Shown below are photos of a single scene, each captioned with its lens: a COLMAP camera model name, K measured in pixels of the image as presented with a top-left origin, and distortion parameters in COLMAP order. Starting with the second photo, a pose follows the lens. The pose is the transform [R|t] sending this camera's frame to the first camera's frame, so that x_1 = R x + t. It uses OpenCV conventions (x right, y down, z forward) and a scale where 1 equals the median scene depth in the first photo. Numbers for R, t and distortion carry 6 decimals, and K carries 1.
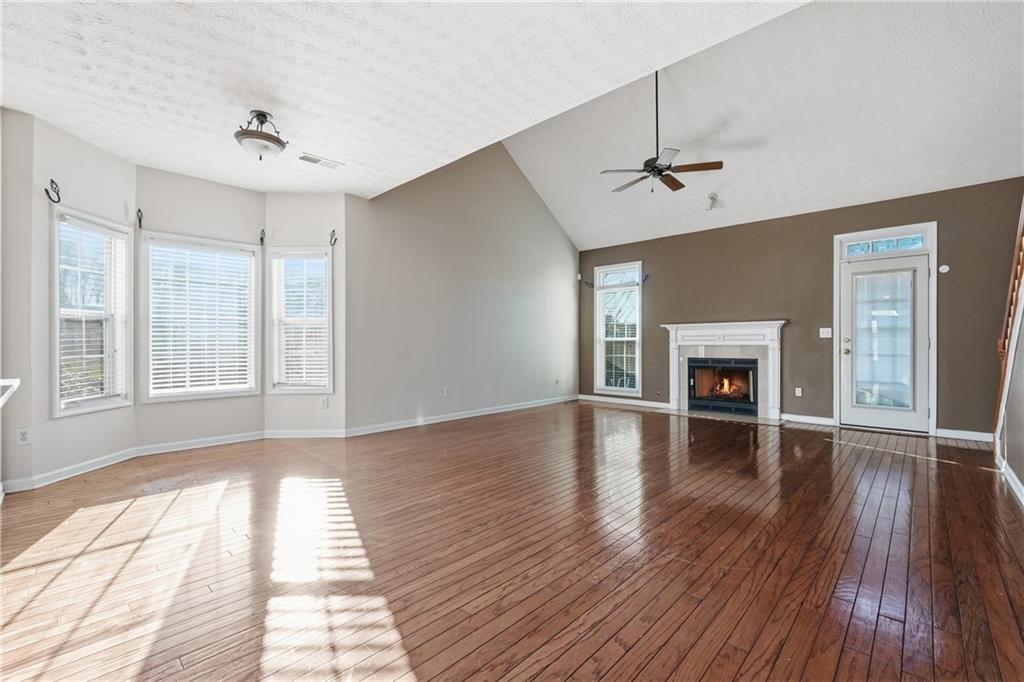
lens RADIAL K [[437.8, 0, 502.1], [0, 437.8, 342.3], [0, 0, 1]] dist [-0.007402, 0.000587]
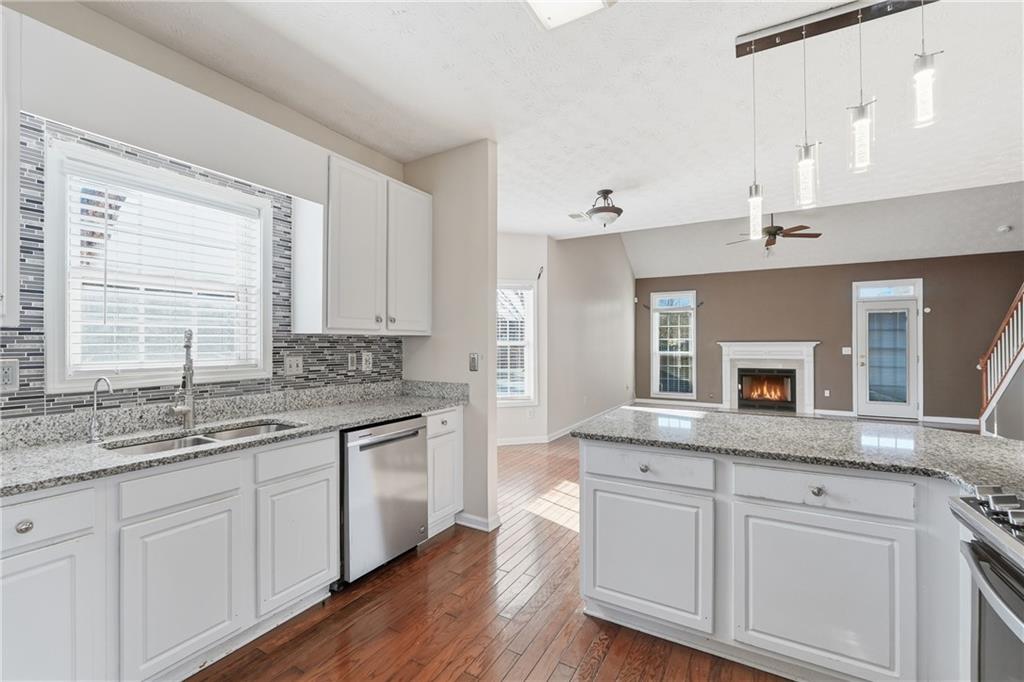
lens RADIAL K [[437.8, 0, 507.1], [0, 437.8, 341.3], [0, 0, 1]] dist [-0.007402, 0.000587]
pose [[0.972040, 0.002587, 0.234803, -0.580672], [-0.001151, 0.999980, -0.006253, -0.037909], [-0.234814, 0.005808, 0.972023, -0.098440]]
